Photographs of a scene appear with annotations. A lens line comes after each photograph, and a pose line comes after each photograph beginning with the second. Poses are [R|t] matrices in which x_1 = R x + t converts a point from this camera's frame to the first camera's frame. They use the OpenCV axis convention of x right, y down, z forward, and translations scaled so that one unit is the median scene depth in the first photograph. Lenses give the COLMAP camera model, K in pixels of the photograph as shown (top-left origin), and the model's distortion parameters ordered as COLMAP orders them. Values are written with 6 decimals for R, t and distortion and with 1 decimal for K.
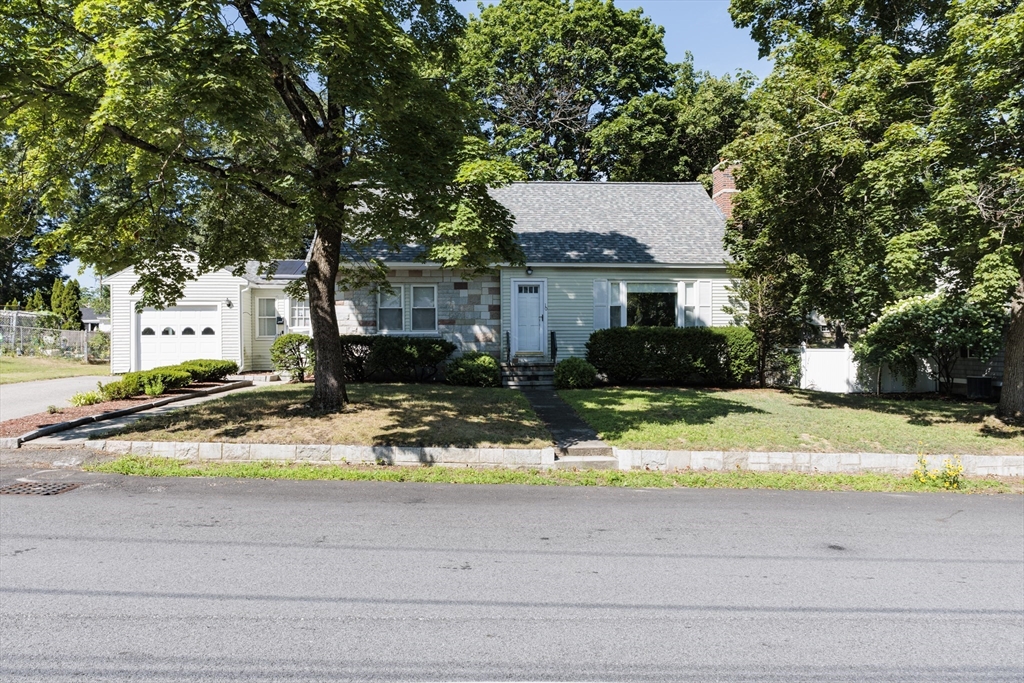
lens RADIAL K [[703.8, 0, 510.9], [0, 703.8, 344.8], [0, 0, 1]] dist [-0.030812, -0.003970]
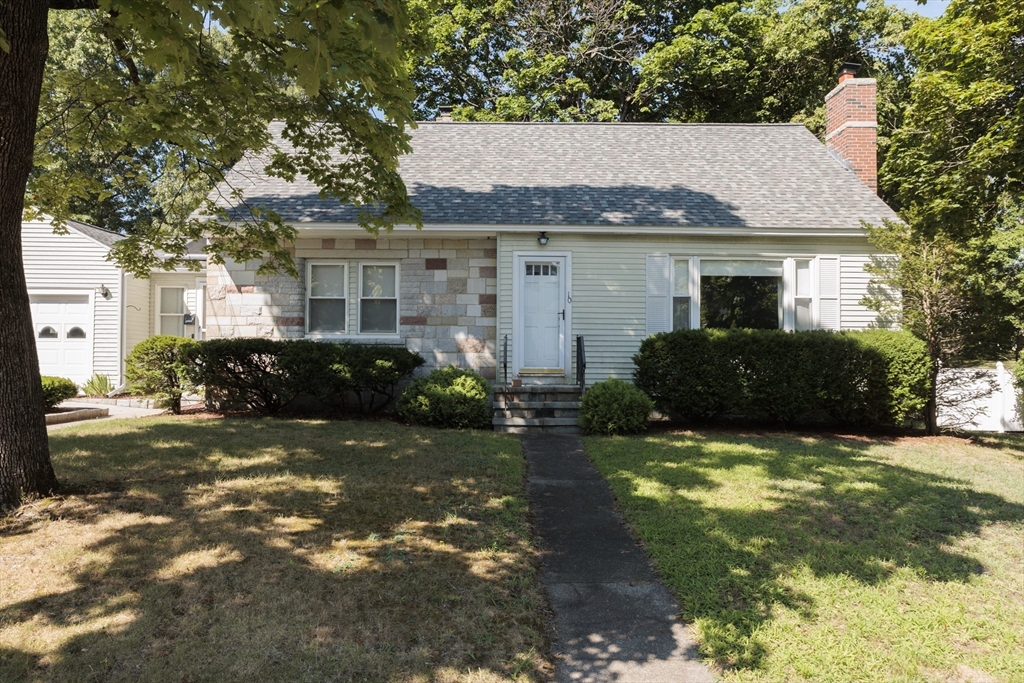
lens RADIAL K [[703.8, 0, 509.9], [0, 703.8, 339.1], [0, 0, 1]] dist [-0.030812, -0.003970]
pose [[0.998322, 0.009693, -0.057095, 0.032618], [-0.011234, 0.999579, -0.026736, 0.000349], [0.056812, 0.027332, 0.998011, 0.370347]]
